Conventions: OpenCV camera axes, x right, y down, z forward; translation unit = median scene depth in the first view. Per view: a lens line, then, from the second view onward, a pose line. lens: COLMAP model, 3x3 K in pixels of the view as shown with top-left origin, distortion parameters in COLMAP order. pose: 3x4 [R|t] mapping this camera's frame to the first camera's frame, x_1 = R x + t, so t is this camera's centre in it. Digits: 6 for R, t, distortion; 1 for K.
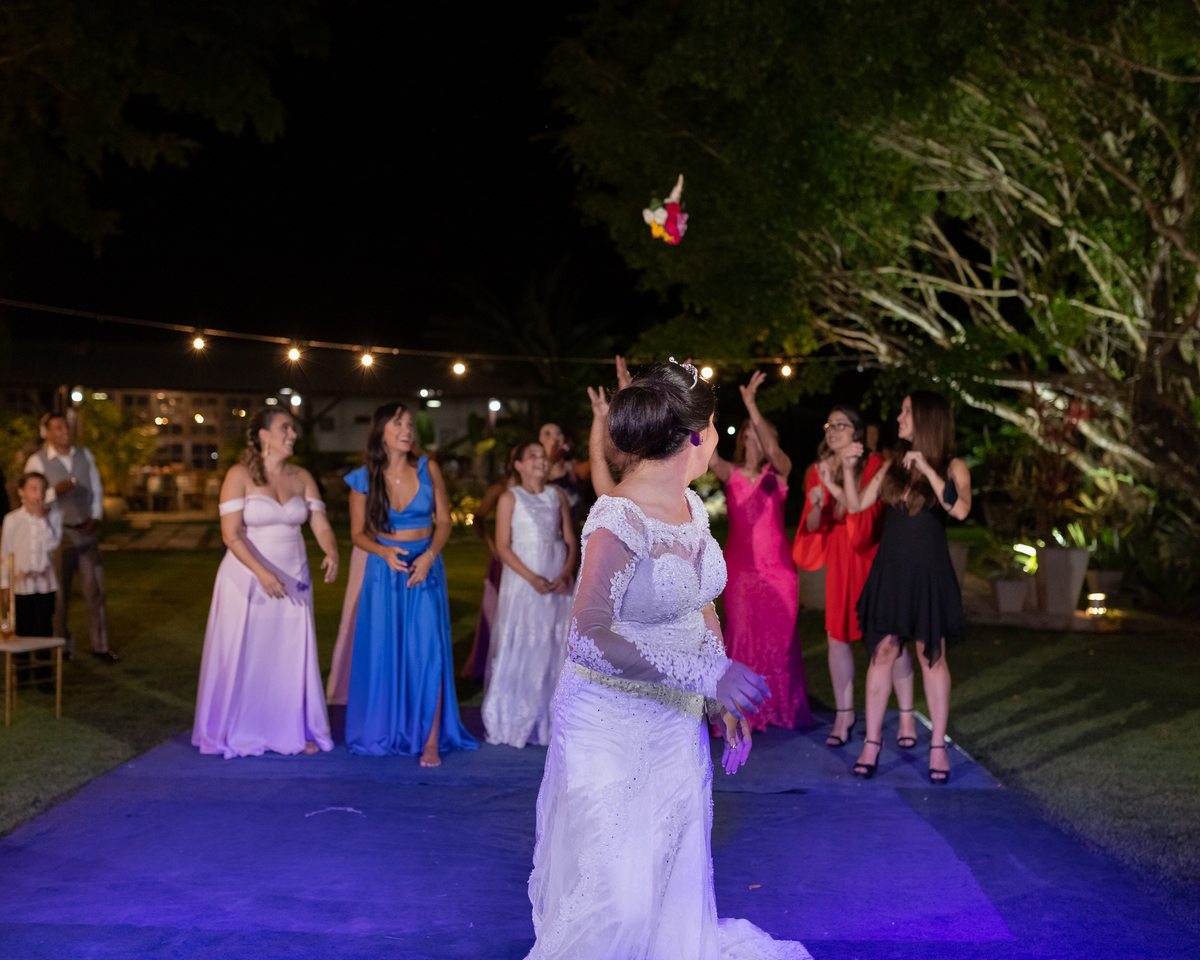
lens RADIAL K [[1602.7, 0, 597.8], [0, 1602.7, 455.6], [0, 0, 1]] dist [0.010978, 0.024721]
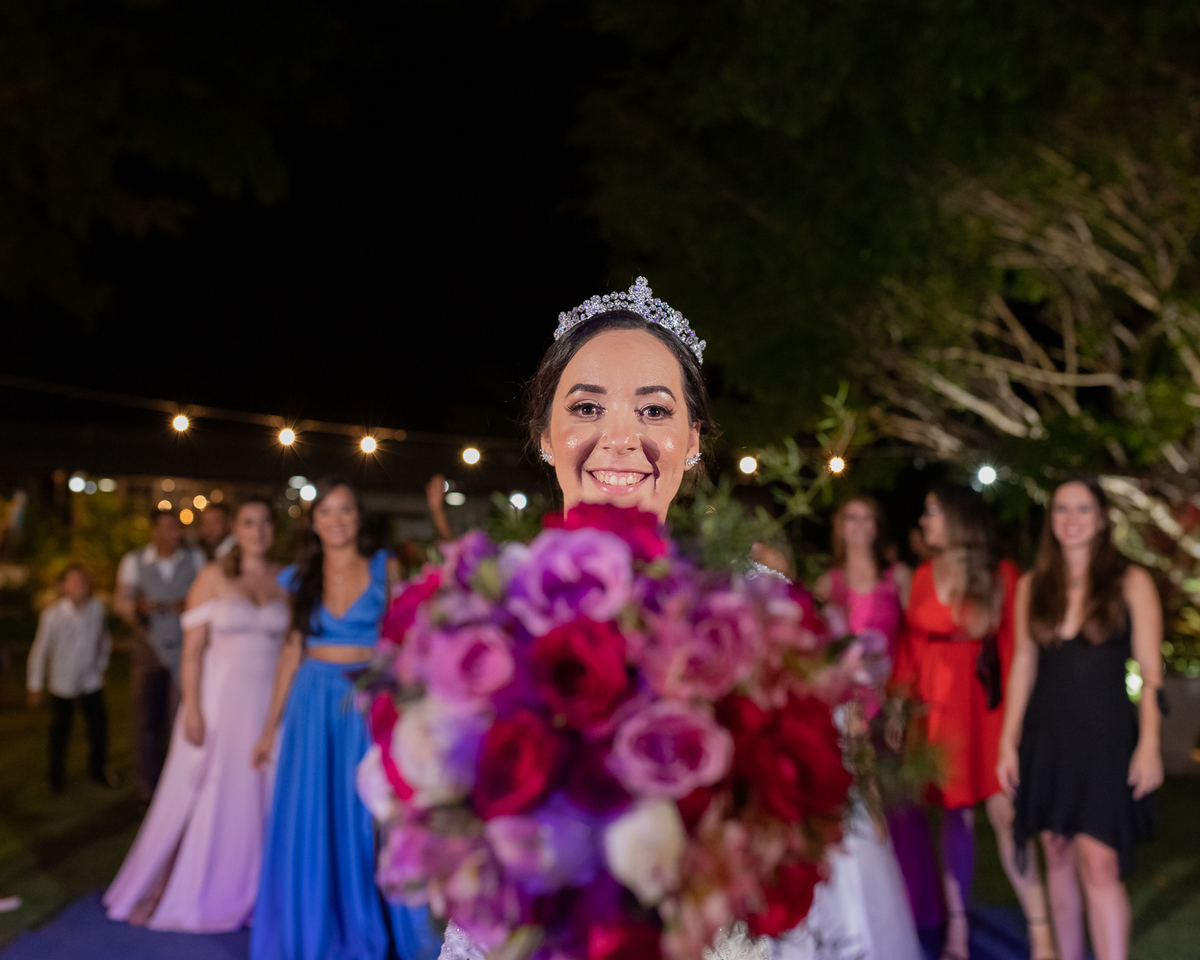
lens RADIAL K [[1475.3, 0, 597.0], [0, 1475.3, 420.7], [0, 0, 1]] dist [0.093221, 0.003675]
pose [[0.999662, 0.013570, -0.022165, 0.001480], [-0.015472, 0.995997, -0.088038, -0.002127], [0.020882, 0.088351, 0.995870, 0.173618]]
